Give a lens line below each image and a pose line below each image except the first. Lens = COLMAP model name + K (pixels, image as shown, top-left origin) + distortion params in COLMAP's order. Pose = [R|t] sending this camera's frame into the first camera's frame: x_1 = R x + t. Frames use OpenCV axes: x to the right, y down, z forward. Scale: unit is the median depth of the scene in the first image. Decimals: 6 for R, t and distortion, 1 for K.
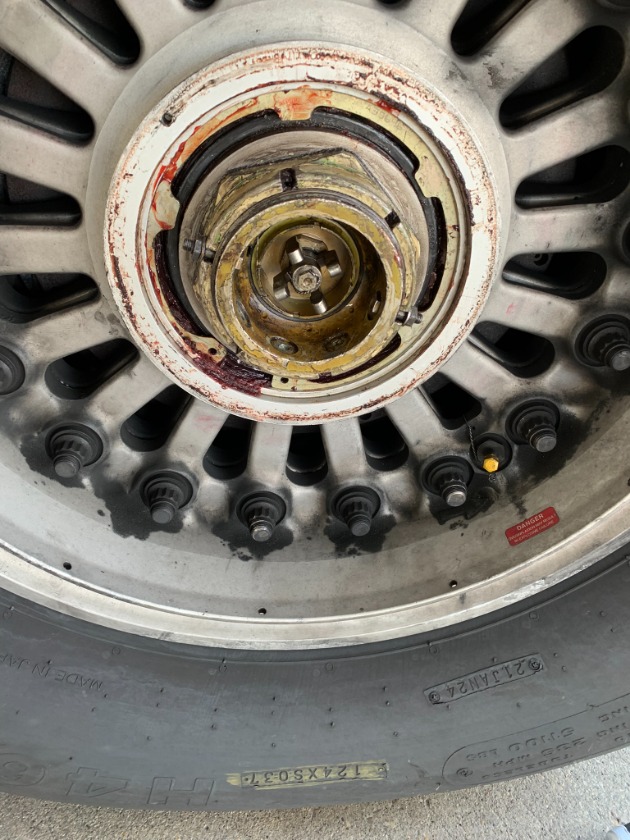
lens RADIAL K [[636.6, 0, 314.3], [0, 636.6, 422.3], [0, 0, 1]] dist [0.008876, -0.013380]
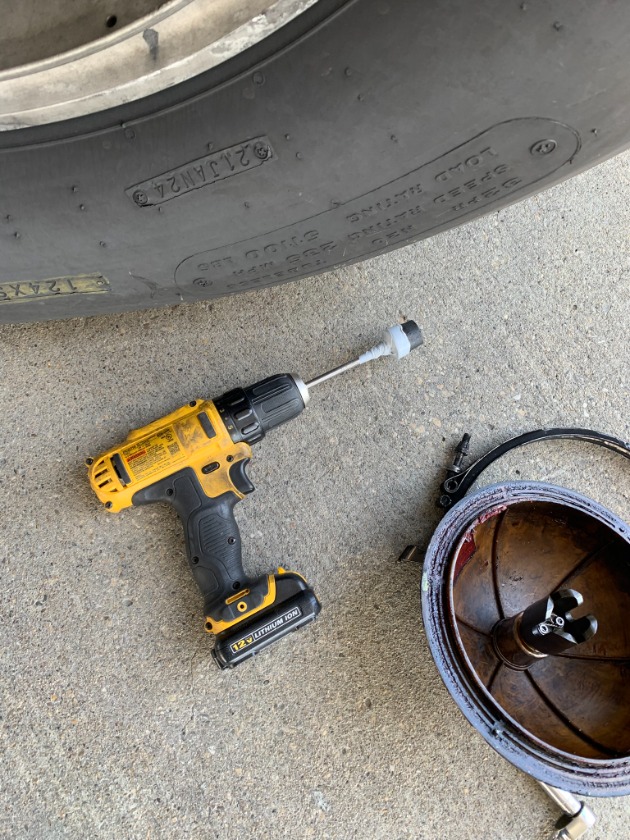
lens RADIAL K [[636.6, 0, 315.6], [0, 636.6, 421.1], [0, 0, 1]] dist [0.008876, -0.013380]
pose [[0.997074, -0.046569, 0.060625, 0.339151], [-0.006688, 0.736865, 0.676007, 0.109662], [-0.076154, -0.674435, 0.734397, 0.240799]]
